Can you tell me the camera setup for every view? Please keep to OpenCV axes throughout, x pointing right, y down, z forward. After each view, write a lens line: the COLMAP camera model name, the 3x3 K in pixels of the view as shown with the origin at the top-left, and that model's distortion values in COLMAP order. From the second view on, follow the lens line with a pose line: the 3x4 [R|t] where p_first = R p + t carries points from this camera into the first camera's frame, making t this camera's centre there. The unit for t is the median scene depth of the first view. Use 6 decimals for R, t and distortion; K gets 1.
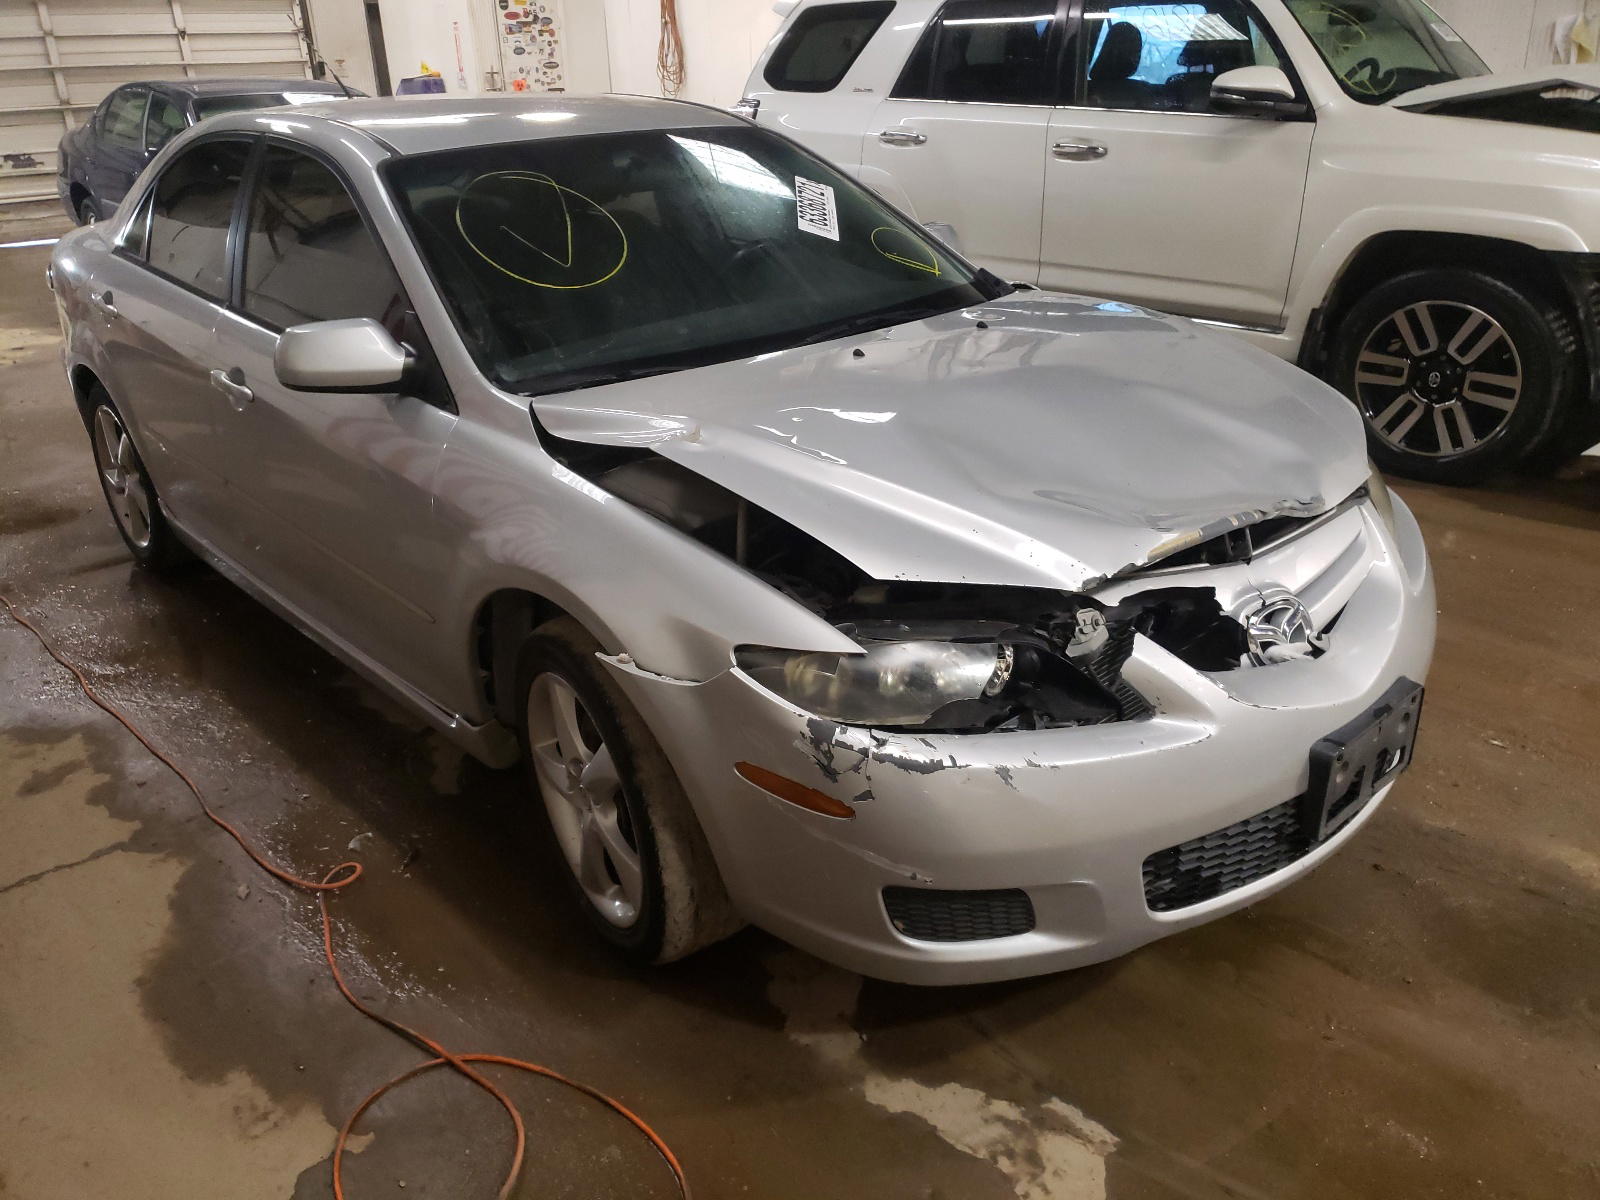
lens RADIAL K [[1292.4, 0, 867.2], [0, 1292.4, 595.1], [0, 0, 1]] dist [0.059046, -0.084711]
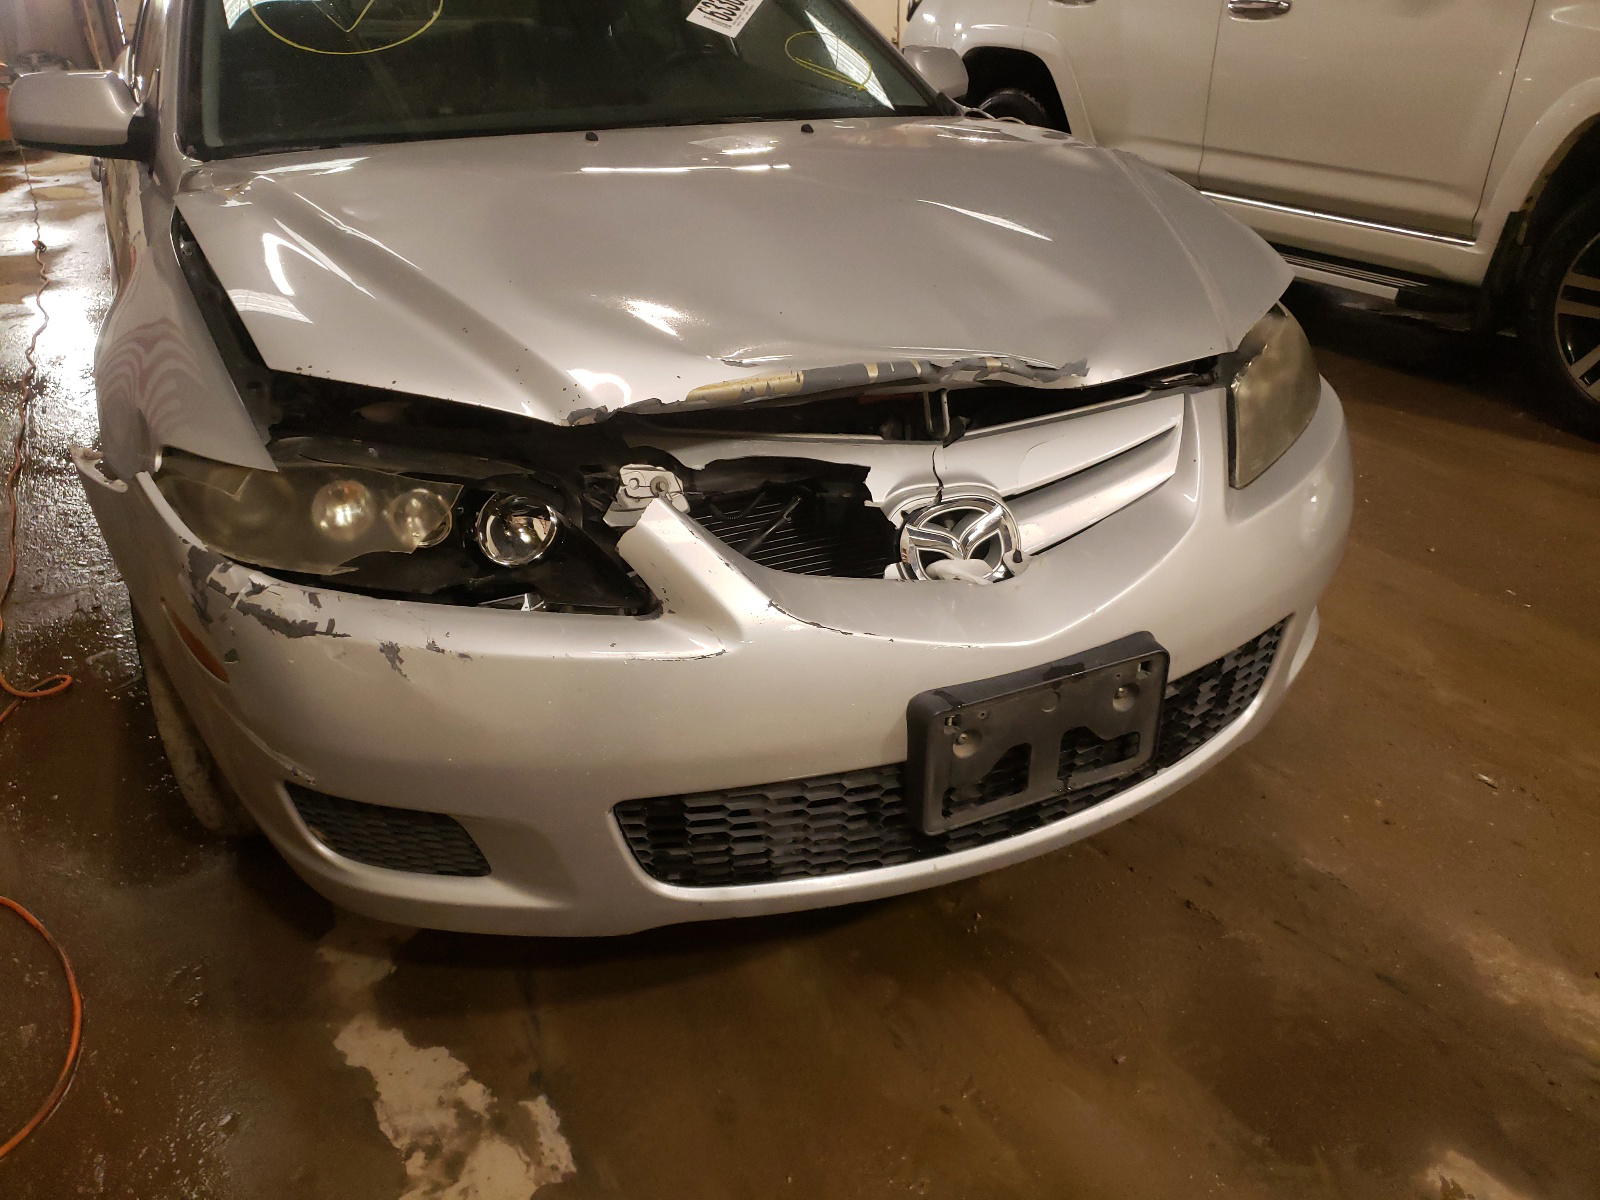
lens RADIAL K [[1292.4, 0, 867.2], [0, 1292.4, 595.1], [0, 0, 1]] dist [0.059046, -0.084711]
pose [[0.953823, 0.141105, -0.265164, 0.495269], [-0.129826, 0.989739, 0.059687, 0.022734], [0.270865, -0.022505, 0.962354, 0.322292]]
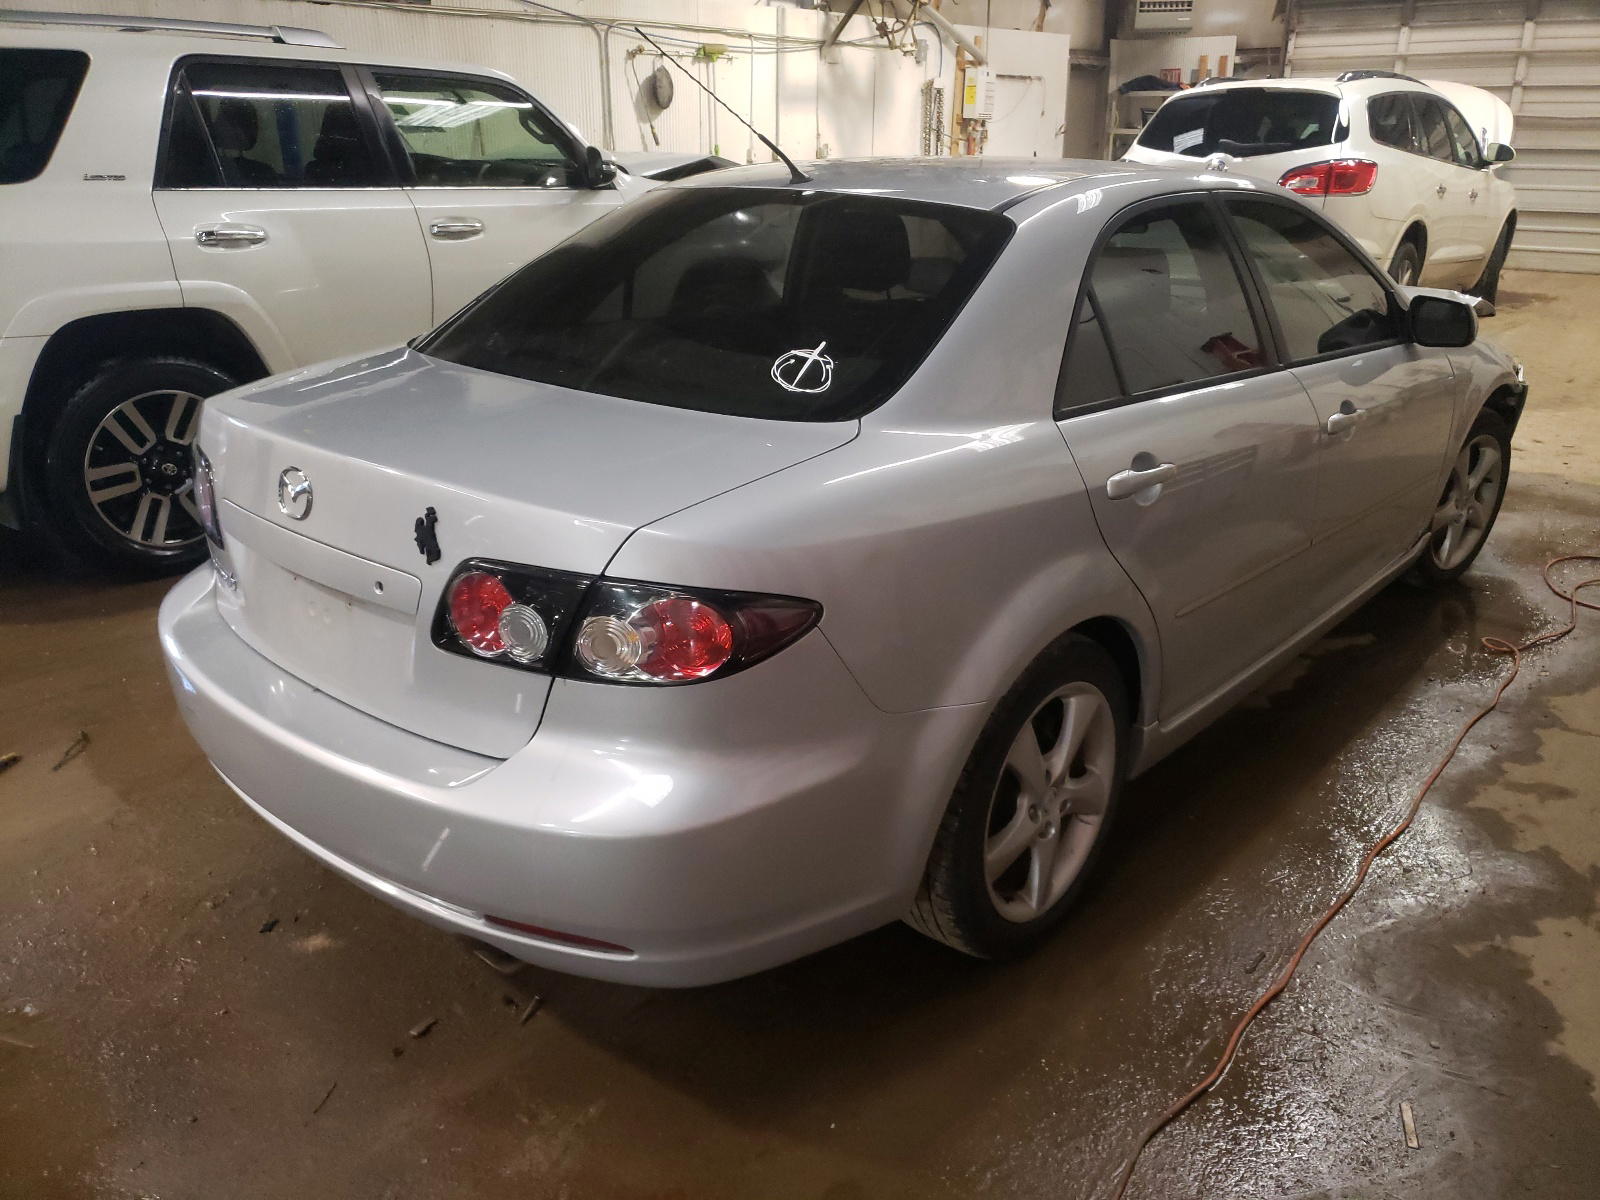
lens RADIAL K [[1292.4, 0, 867.2], [0, 1292.4, 595.1], [0, 0, 1]] dist [0.059046, -0.084711]
pose [[-0.127749, -0.337706, 0.932542, -1.299544], [0.412309, 0.837066, 0.359613, -0.507423], [-0.902043, 0.430436, 0.032305, 1.226592]]
